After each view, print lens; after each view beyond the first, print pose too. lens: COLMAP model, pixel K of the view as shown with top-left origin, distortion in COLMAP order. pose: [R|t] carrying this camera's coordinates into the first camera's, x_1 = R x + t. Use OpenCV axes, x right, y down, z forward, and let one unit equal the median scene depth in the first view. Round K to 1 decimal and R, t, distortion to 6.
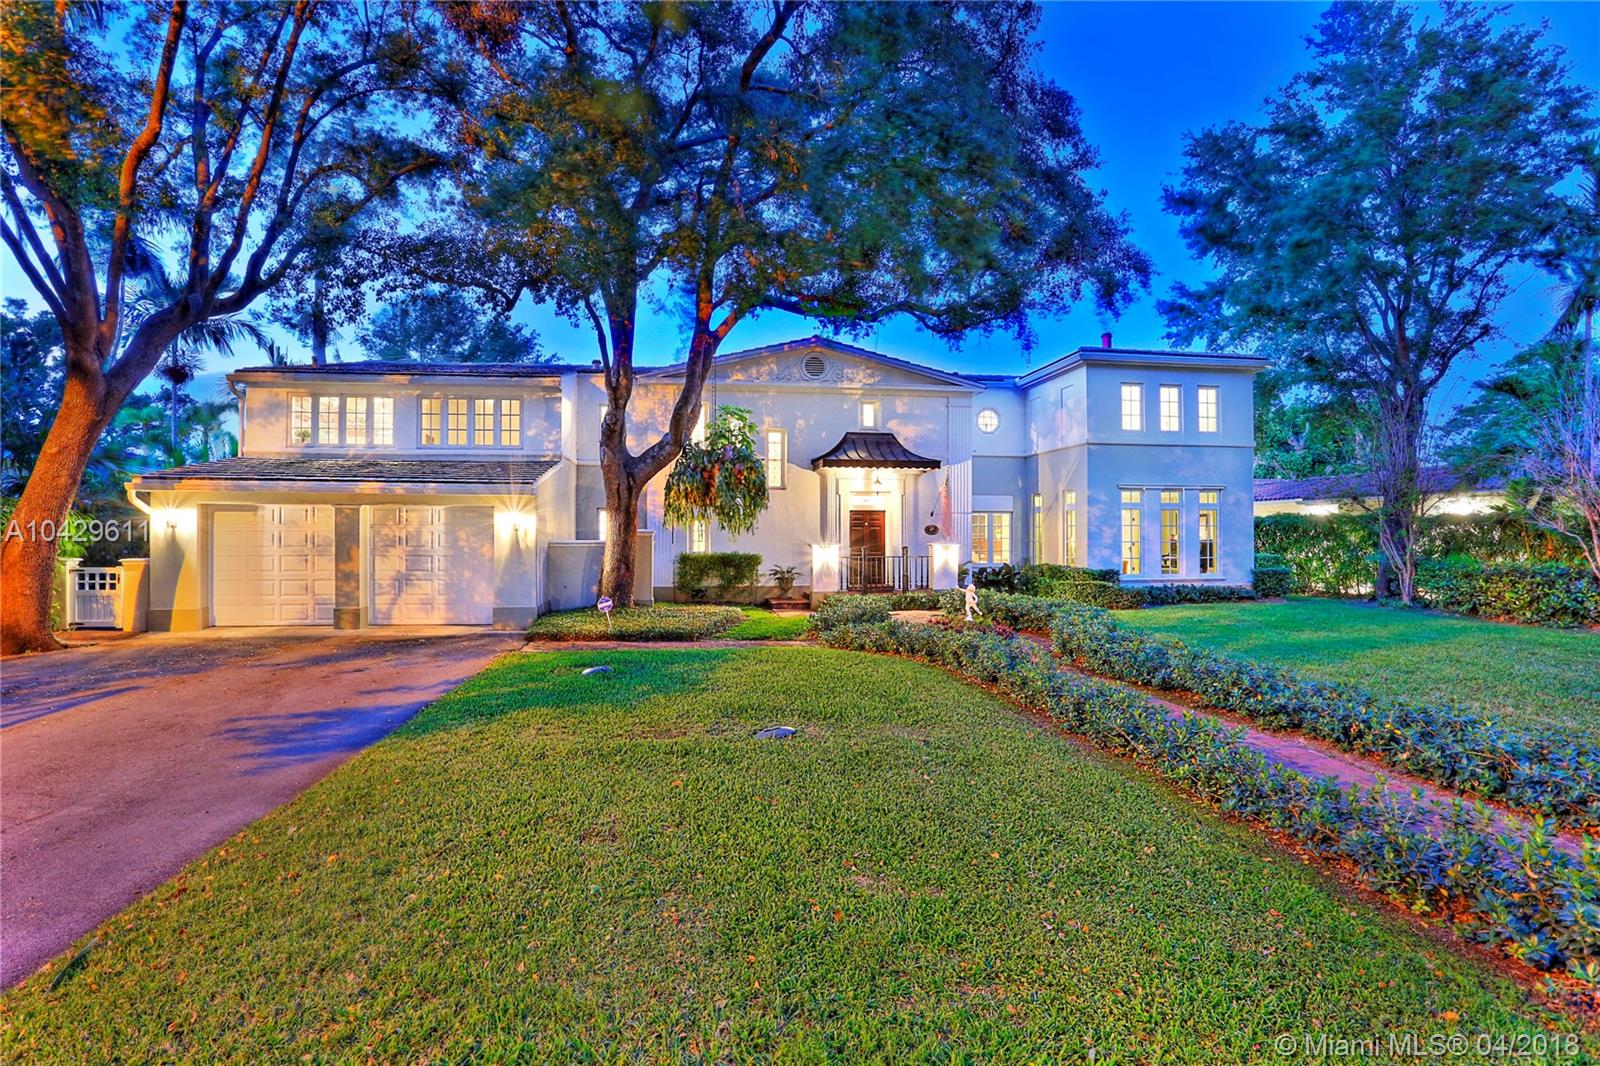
lens RADIAL K [[786.0, 0, 791.7], [0, 786.0, 532.3], [0, 0, 1]] dist [-0.030492, 0.005716]
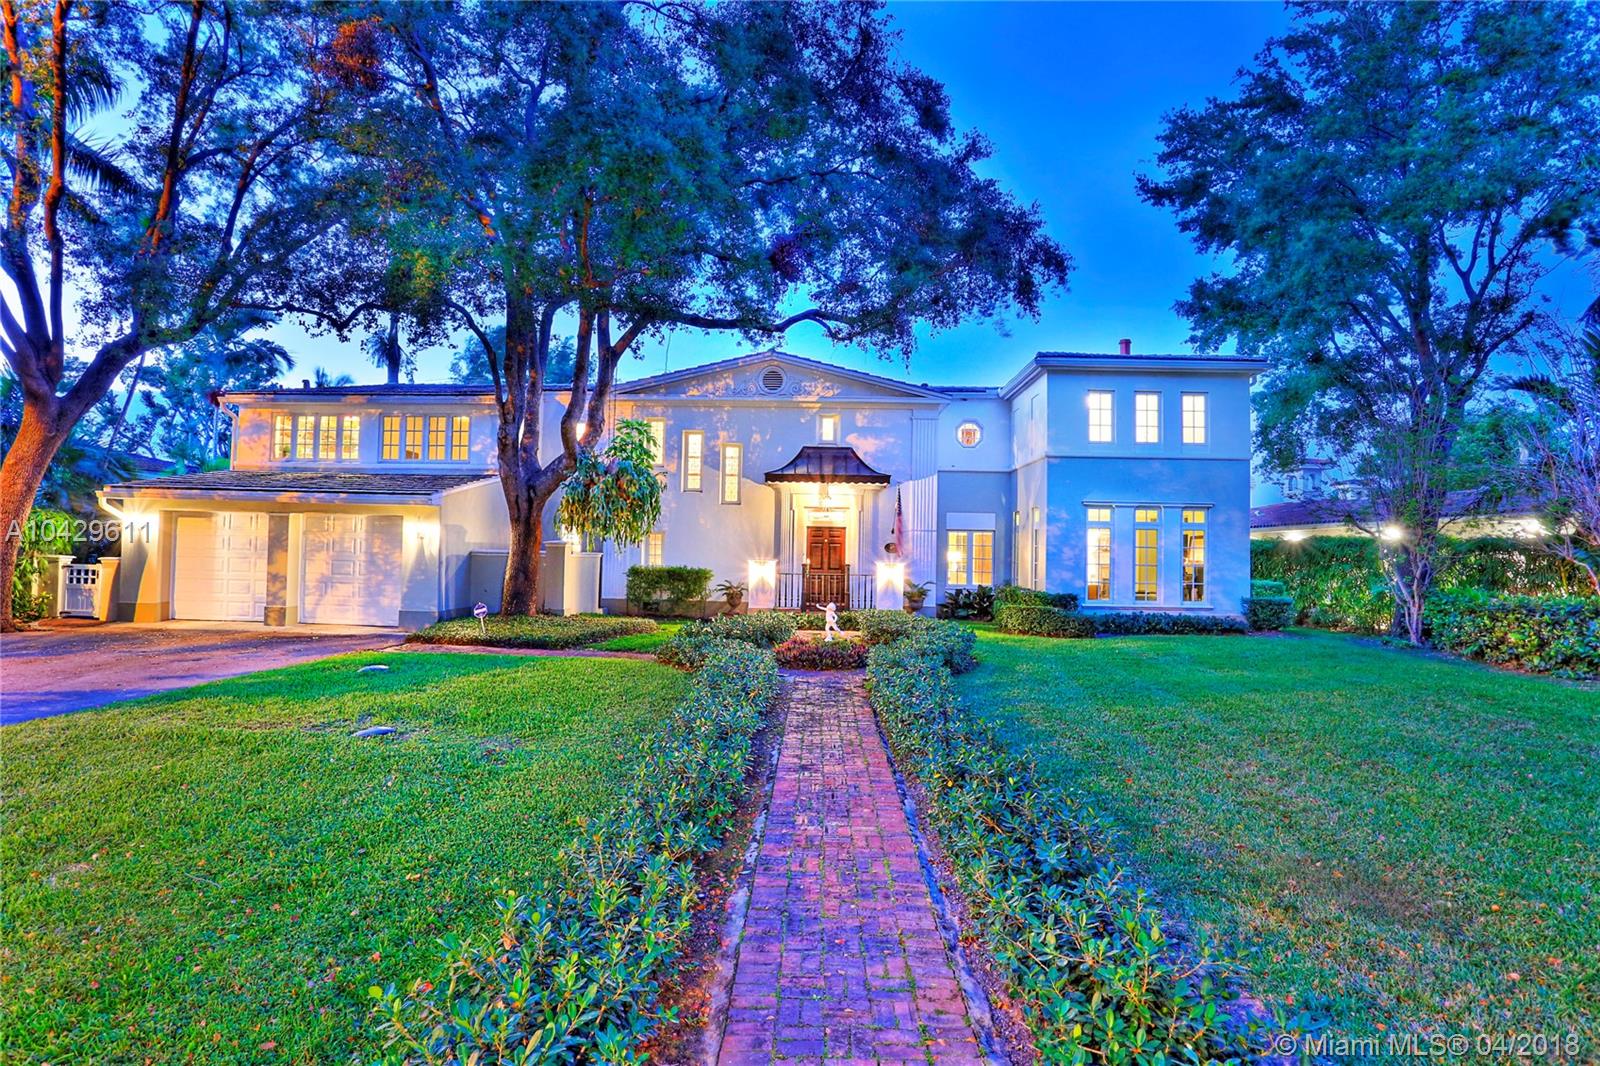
lens RADIAL K [[786.0, 0, 803.0], [0, 786.0, 531.9], [0, 0, 1]] dist [-0.030492, 0.005716]
pose [[0.983356, 0.013907, -0.181159, 0.266588], [-0.018838, 0.999497, -0.025529, 0.004377], [0.180713, 0.028517, 0.983122, 0.042754]]
